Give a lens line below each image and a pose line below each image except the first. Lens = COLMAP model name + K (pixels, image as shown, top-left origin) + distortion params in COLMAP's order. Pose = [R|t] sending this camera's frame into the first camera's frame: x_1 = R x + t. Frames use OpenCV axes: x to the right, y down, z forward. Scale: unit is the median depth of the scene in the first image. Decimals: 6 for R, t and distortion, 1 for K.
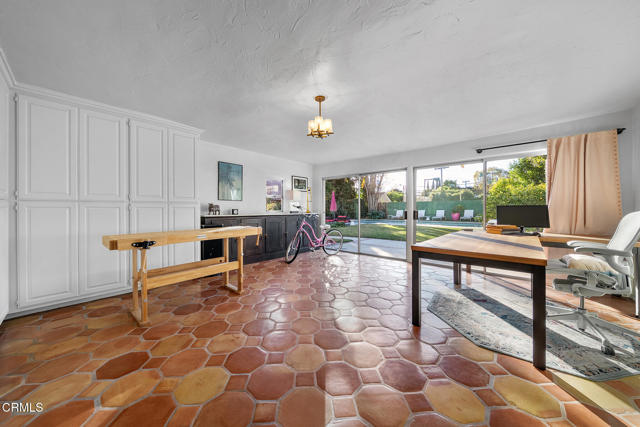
lens RADIAL K [[220.5, 0, 331.1], [0, 220.5, 216.6], [0, 0, 1]] dist [0.008548, 0.000043]
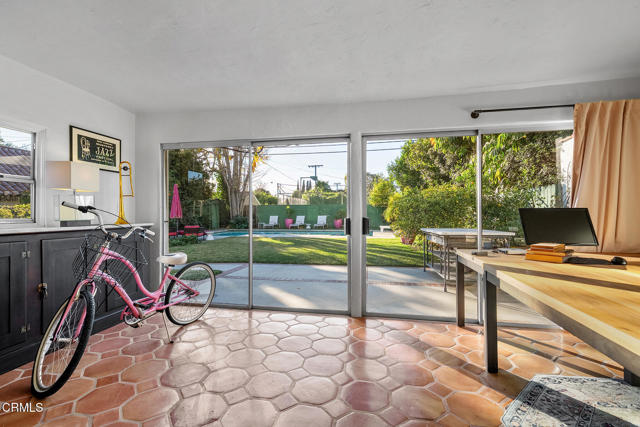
lens RADIAL K [[289.9, 0, 320.0], [0, 289.9, 213.5], [0, 0, 1]] dist [-0.002473, -0.000238]
pose [[0.884198, 0.000641, 0.467111, -0.031654], [0.016771, 0.999311, -0.033119, -0.013052], [-0.466811, 0.037118, 0.883578, 0.370431]]
